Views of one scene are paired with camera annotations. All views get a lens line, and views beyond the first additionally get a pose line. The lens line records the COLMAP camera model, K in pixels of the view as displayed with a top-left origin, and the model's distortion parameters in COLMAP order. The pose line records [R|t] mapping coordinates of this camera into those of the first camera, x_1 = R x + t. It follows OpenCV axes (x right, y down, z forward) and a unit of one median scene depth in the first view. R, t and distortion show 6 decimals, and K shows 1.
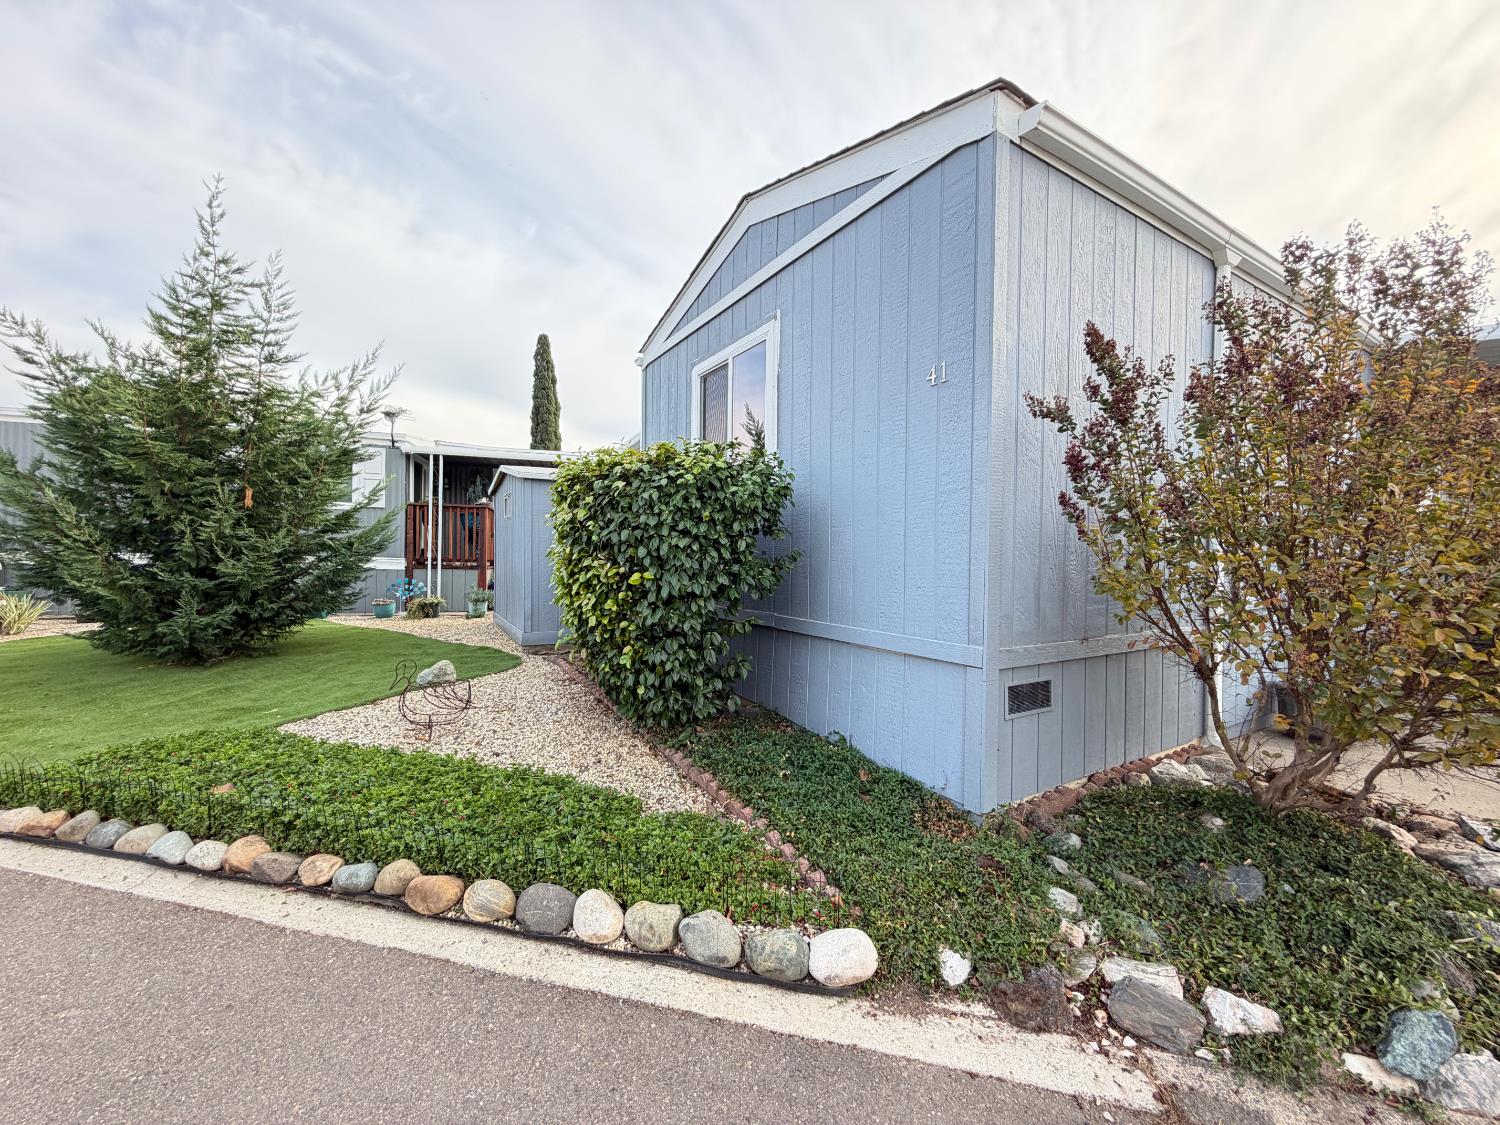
lens RADIAL K [[603.7, 0, 753.3], [0, 603.7, 565.2], [0, 0, 1]] dist [-0.002934, 0.001288]
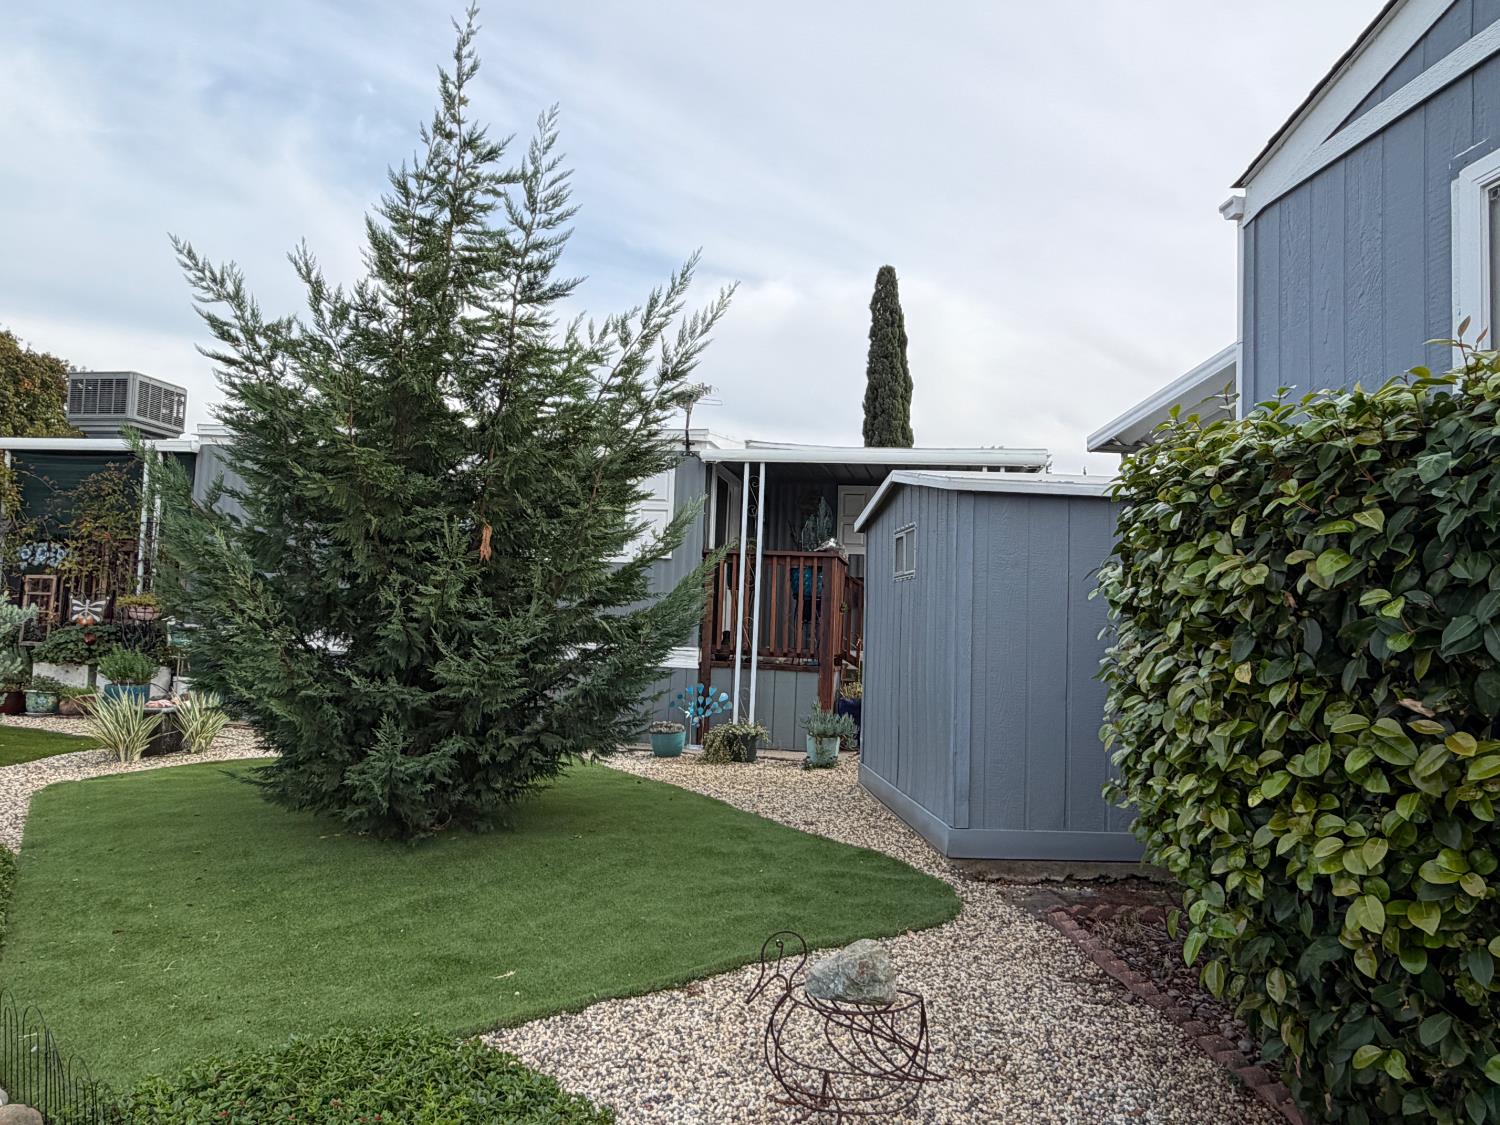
lens RADIAL K [[1040.6, 0, 747.8], [0, 1040.6, 562.8], [0, 0, 1]] dist [0.006076, 0.000037]
pose [[0.904529, -0.009340, -0.426309, -0.206966], [-0.028402, 0.996220, -0.082088, -0.021075], [0.425464, 0.086359, 0.900845, 0.235919]]
